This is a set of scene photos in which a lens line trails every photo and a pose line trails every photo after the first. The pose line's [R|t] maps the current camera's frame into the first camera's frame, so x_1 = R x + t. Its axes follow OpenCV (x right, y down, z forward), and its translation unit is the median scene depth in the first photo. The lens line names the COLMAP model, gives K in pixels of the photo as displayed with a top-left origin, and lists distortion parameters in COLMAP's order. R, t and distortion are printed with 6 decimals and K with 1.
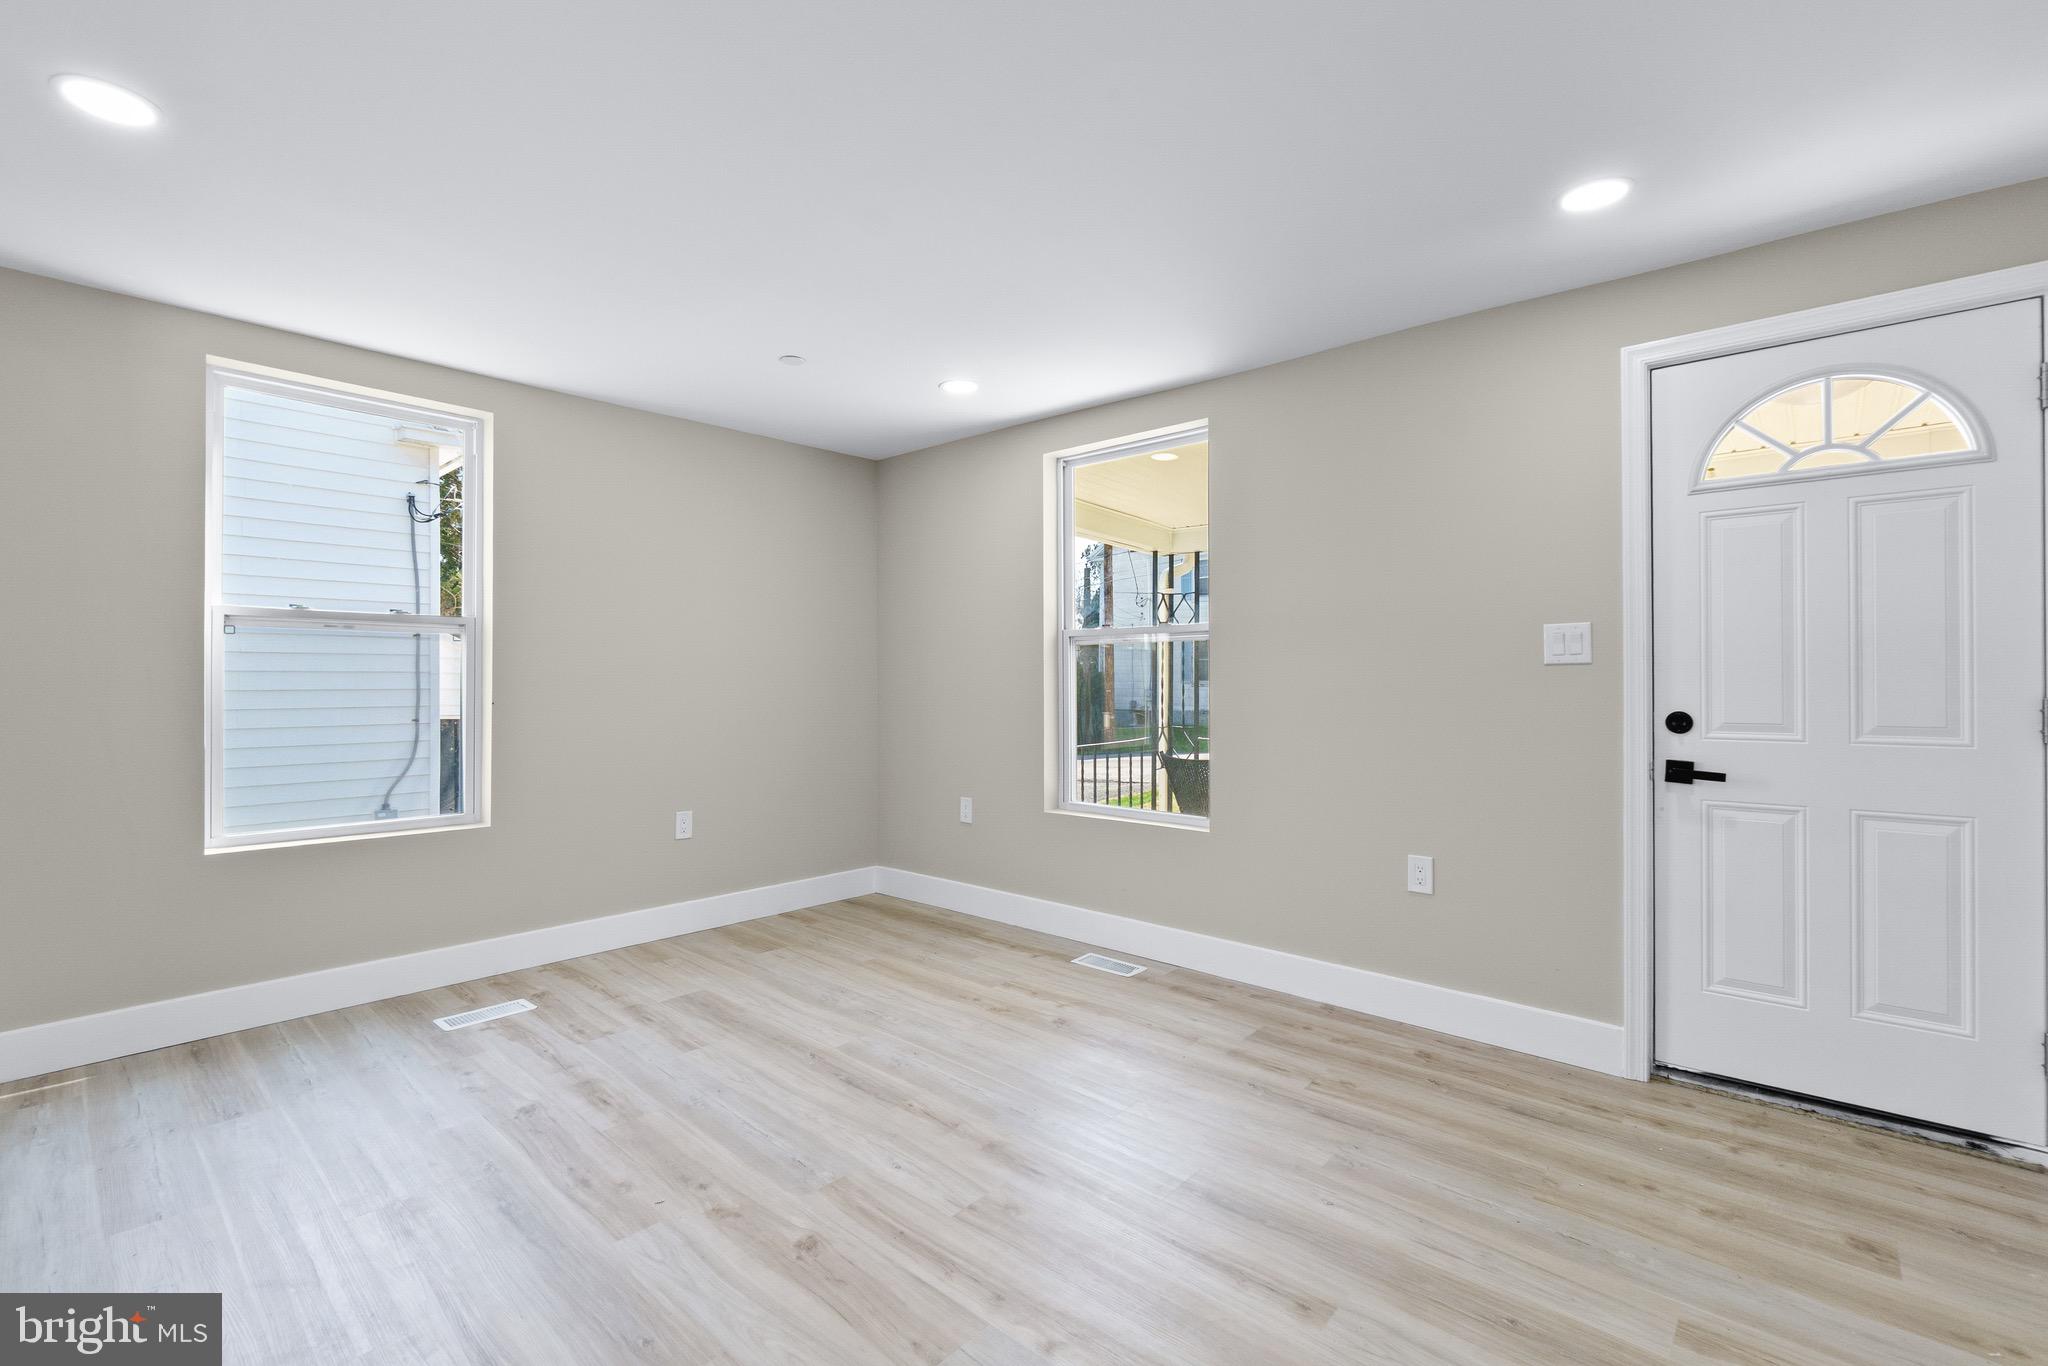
lens RADIAL K [[914.0, 0, 1017.8], [0, 914.0, 679.4], [0, 0, 1]] dist [0.000008, -0.001432]
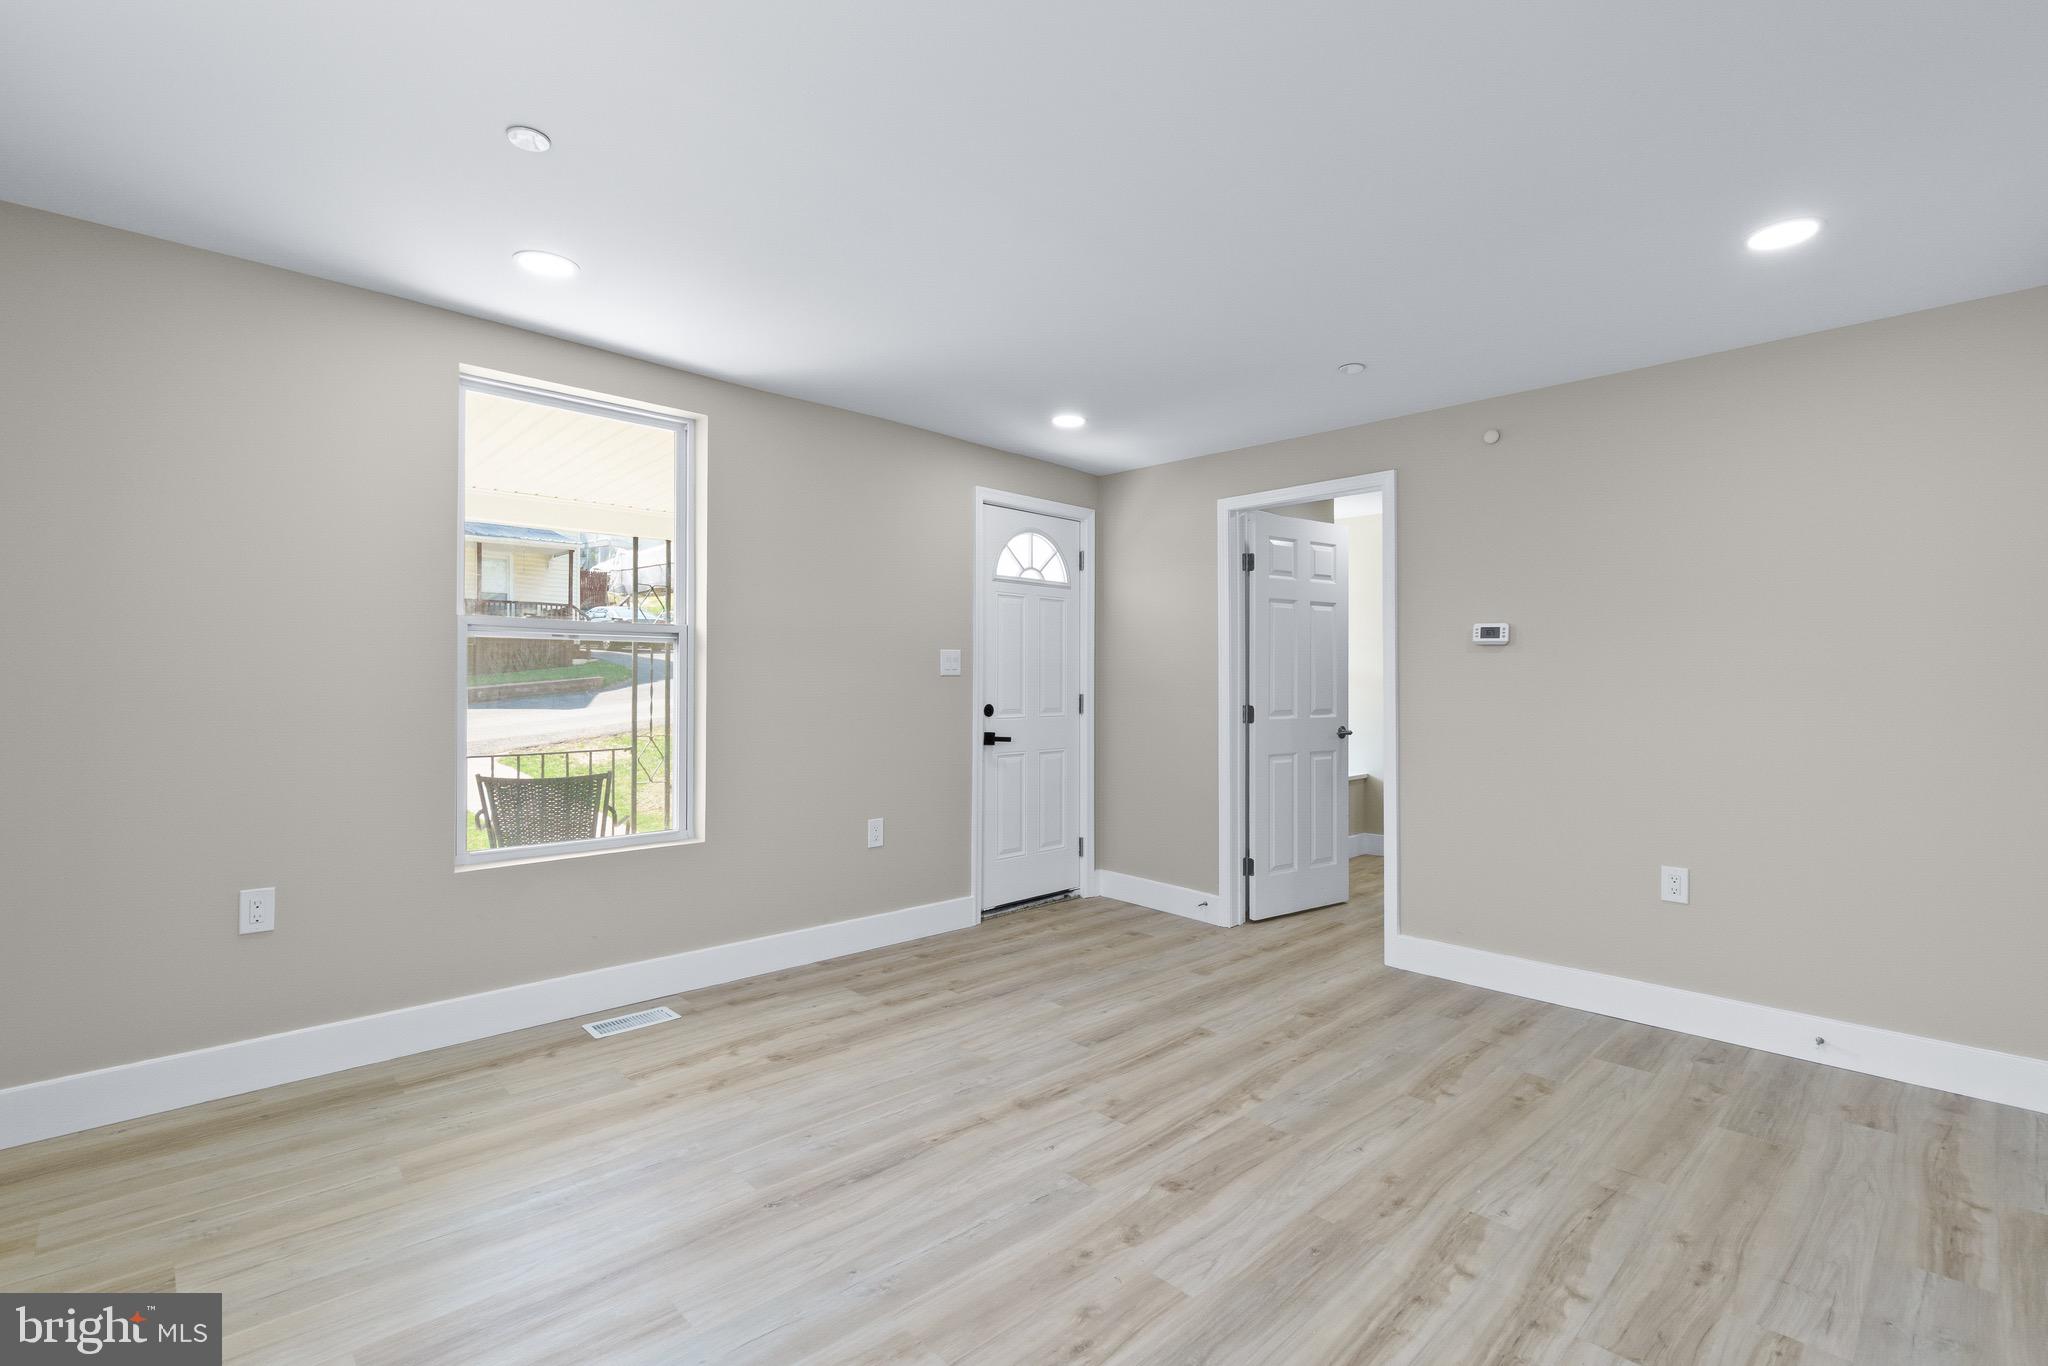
lens RADIAL K [[914.0, 0, 1028.9], [0, 914.0, 672.8], [0, 0, 1]] dist [0.000008, -0.001432]
pose [[0.071714, 0.009534, 0.997380, -0.965932], [-0.007456, 0.999932, -0.009022, -0.008962], [-0.997397, -0.006789, 0.071780, 0.765003]]
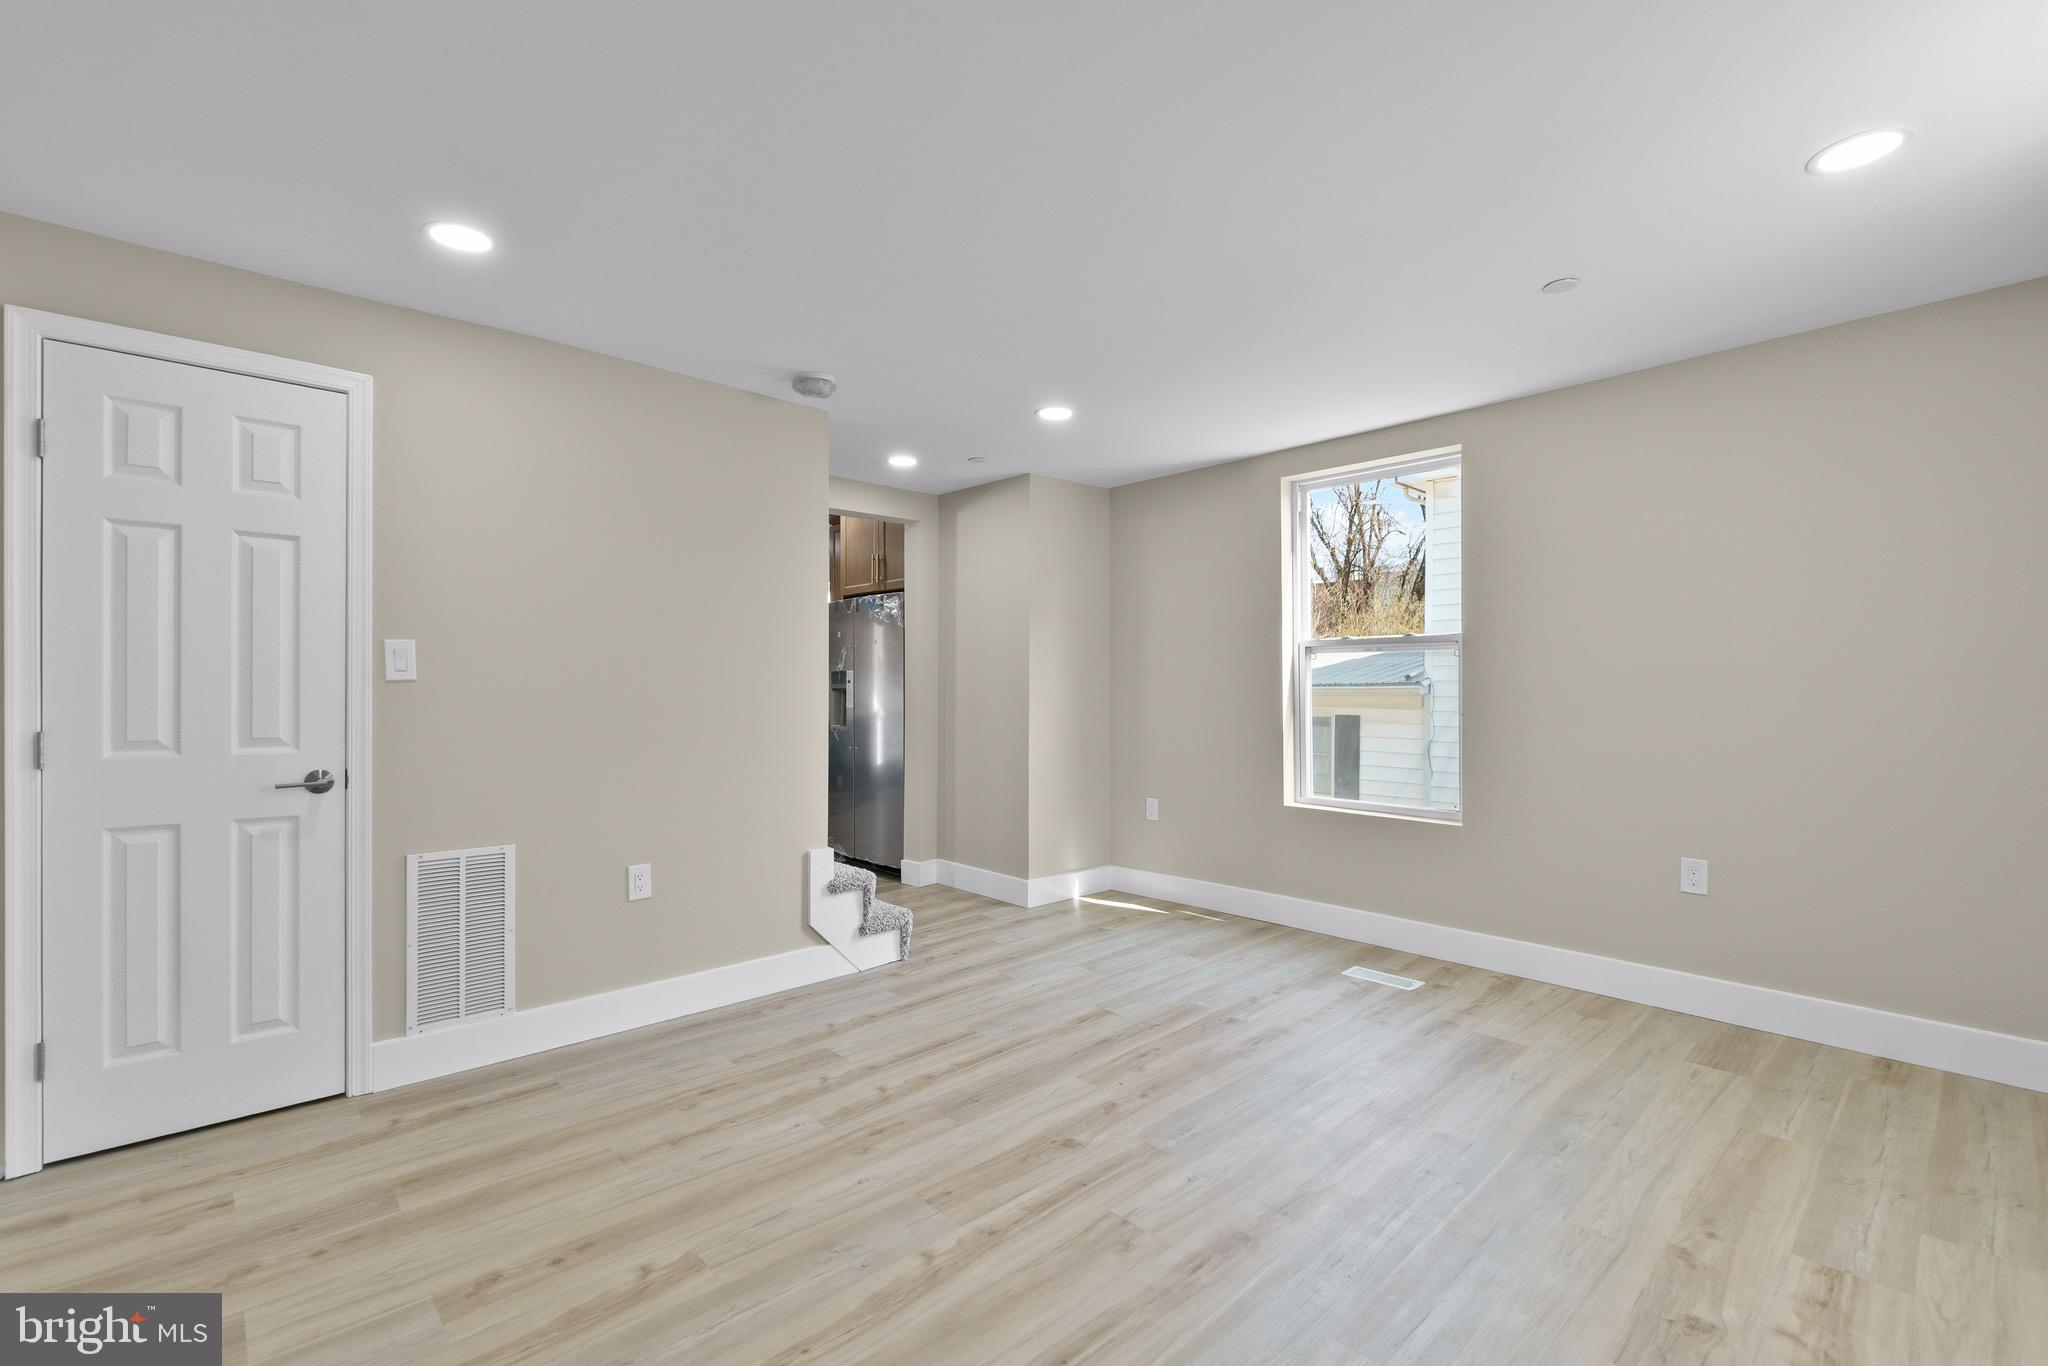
lens RADIAL K [[906.8, 0, 1011.7], [0, 906.8, 695.7], [0, 0, 1]] dist [0.005036, 0.001374]
pose [[-0.100646, 0.006994, -0.994898, 0.706626], [-0.000816, 0.999974, 0.007113, -0.005470], [0.994922, 0.001528, -0.100638, 0.725471]]
